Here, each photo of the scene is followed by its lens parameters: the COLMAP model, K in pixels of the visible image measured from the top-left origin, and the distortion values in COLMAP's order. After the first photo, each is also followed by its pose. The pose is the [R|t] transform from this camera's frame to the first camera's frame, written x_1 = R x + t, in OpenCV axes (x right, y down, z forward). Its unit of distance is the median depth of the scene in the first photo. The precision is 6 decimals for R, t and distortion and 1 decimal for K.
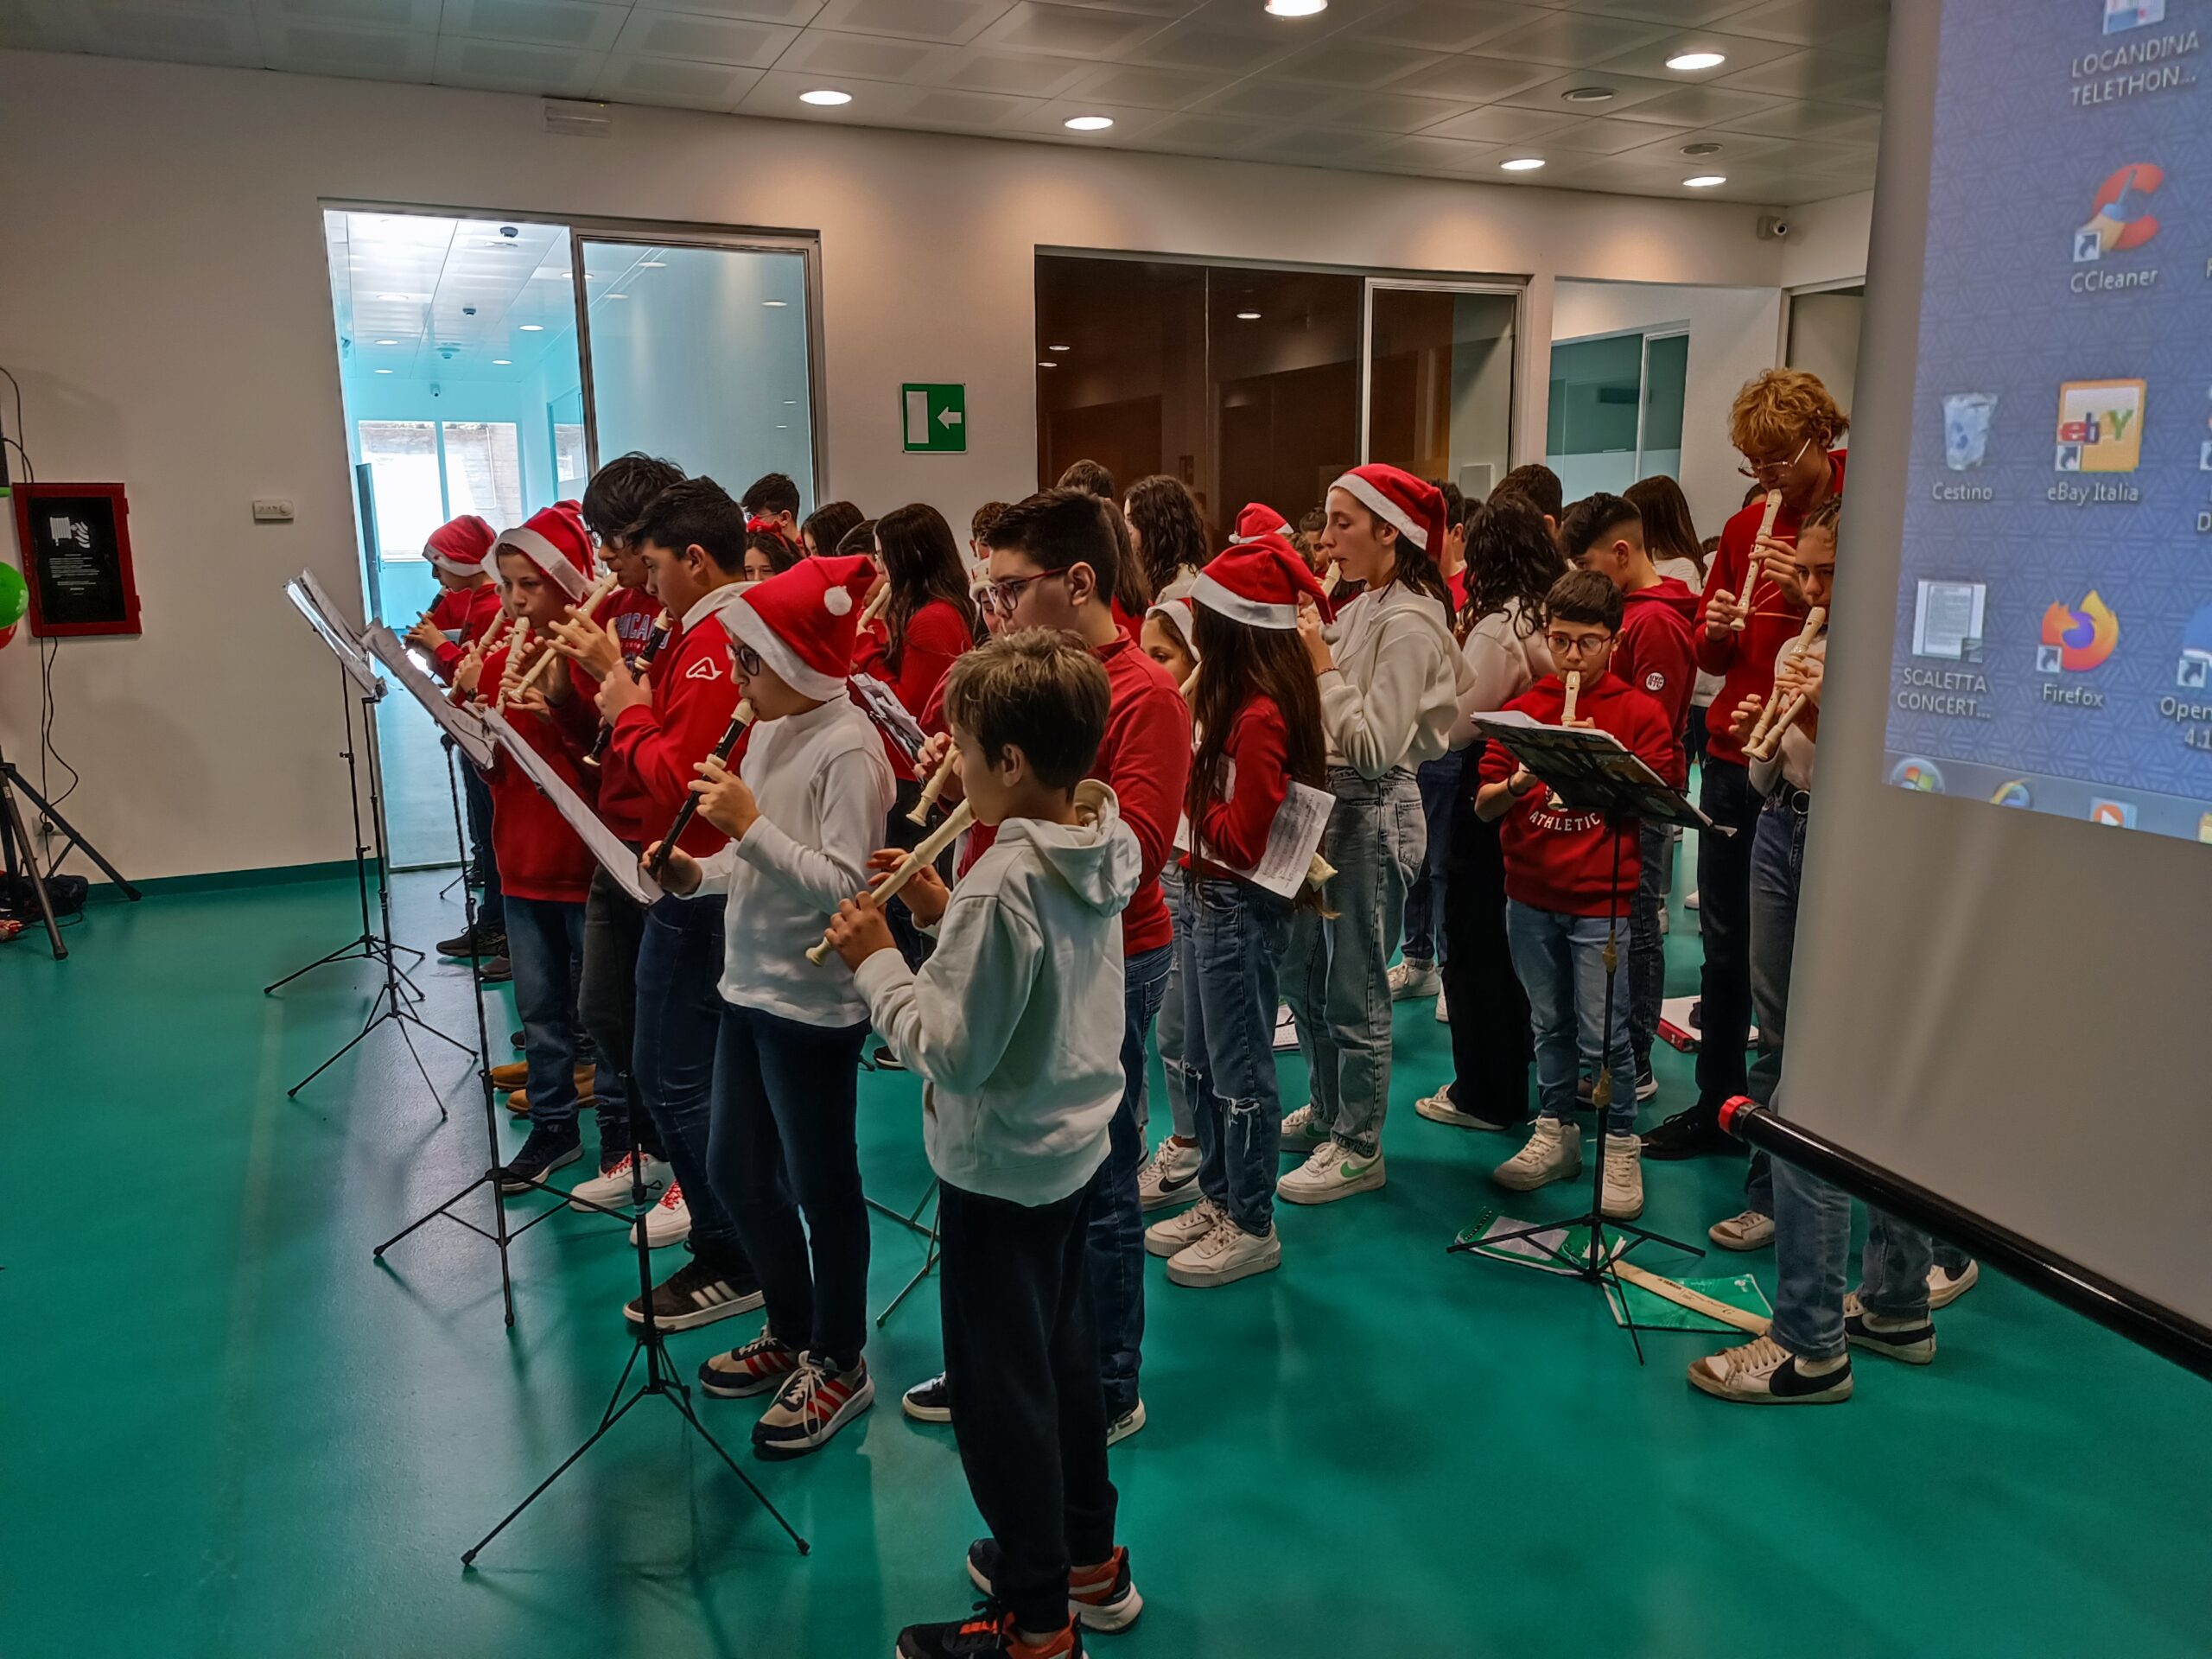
lens RADIAL K [[1598.3, 0, 1100.9], [0, 1598.3, 808.6], [0, 0, 1]] dist [0.010614, -0.022146]
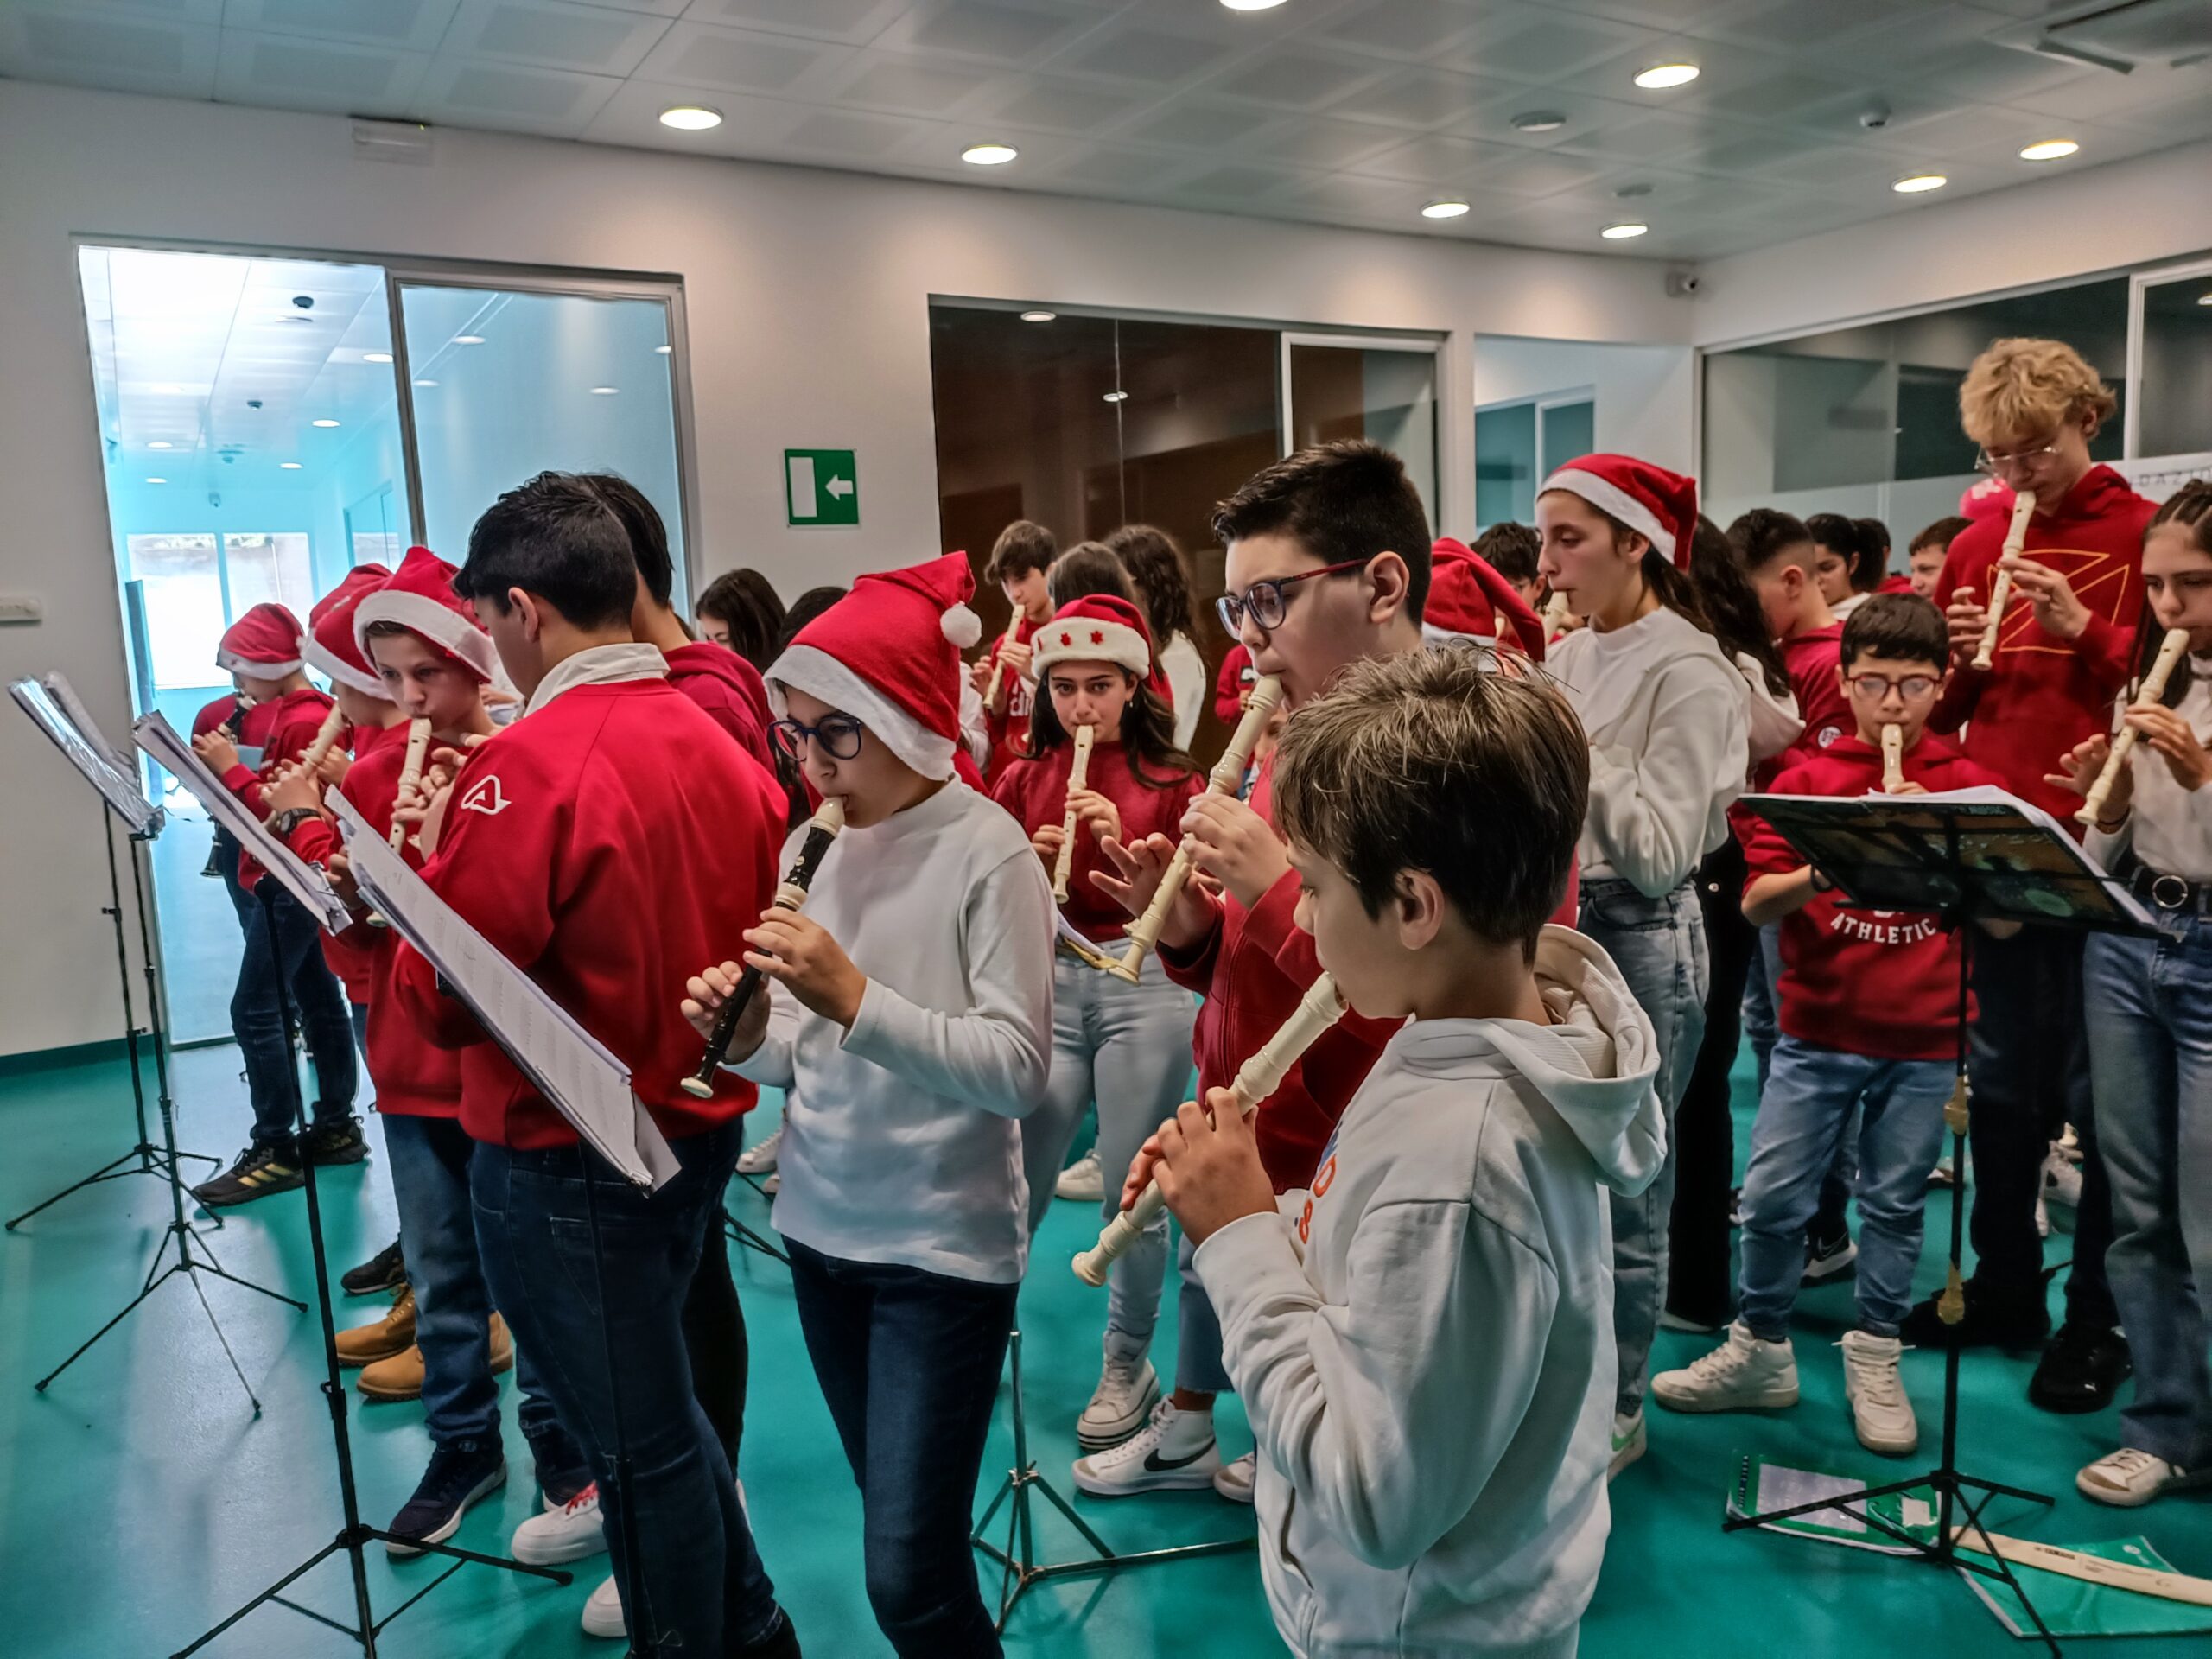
lens RADIAL K [[1598.3, 0, 1096.0], [0, 1598.3, 822.3], [0, 0, 1]] dist [0.010614, -0.022146]
pose [[0.993288, -0.041612, 0.107921, -0.068180], [0.047615, 0.997424, -0.053654, -0.009417], [-0.105410, 0.058432, 0.992711, 0.151622]]
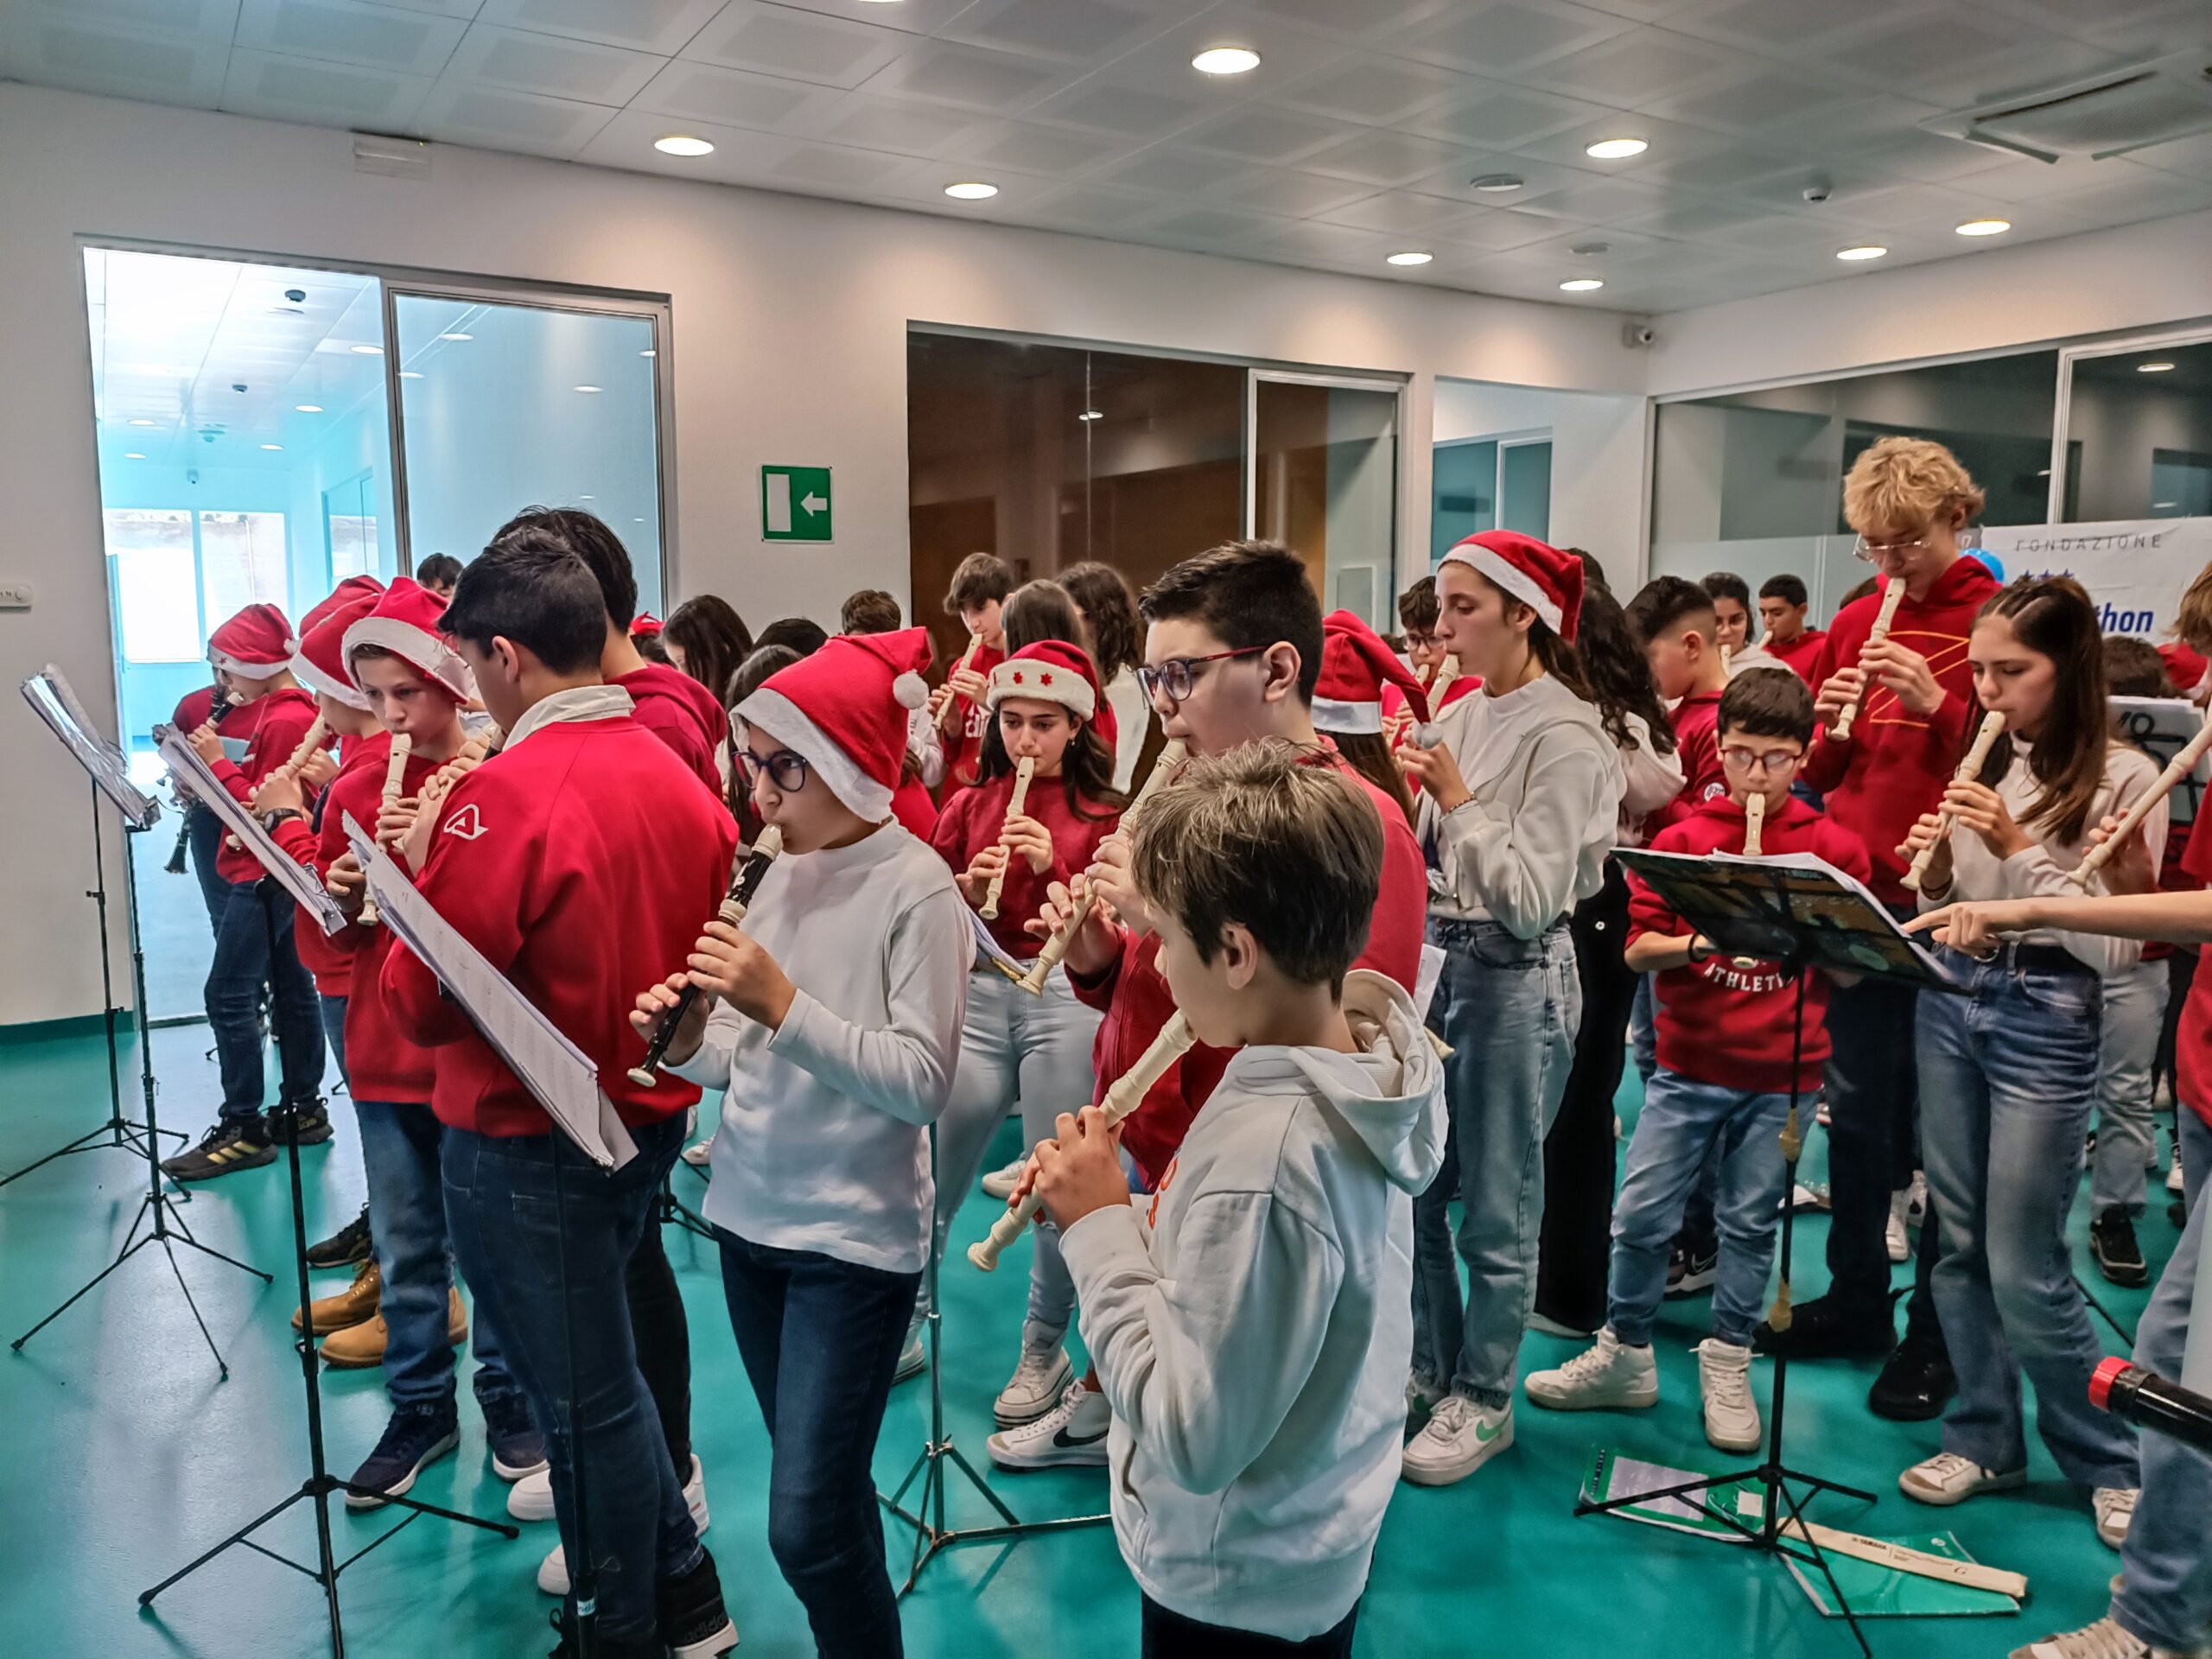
lens RADIAL K [[1598.3, 0, 1102.0], [0, 1598.3, 820.4], [0, 0, 1]] dist [0.010614, -0.022146]
pose [[0.991600, -0.005993, 0.129202, -0.061038], [0.013603, 0.998218, -0.058097, -0.013441], [-0.128624, 0.059367, 0.989915, 0.112907]]
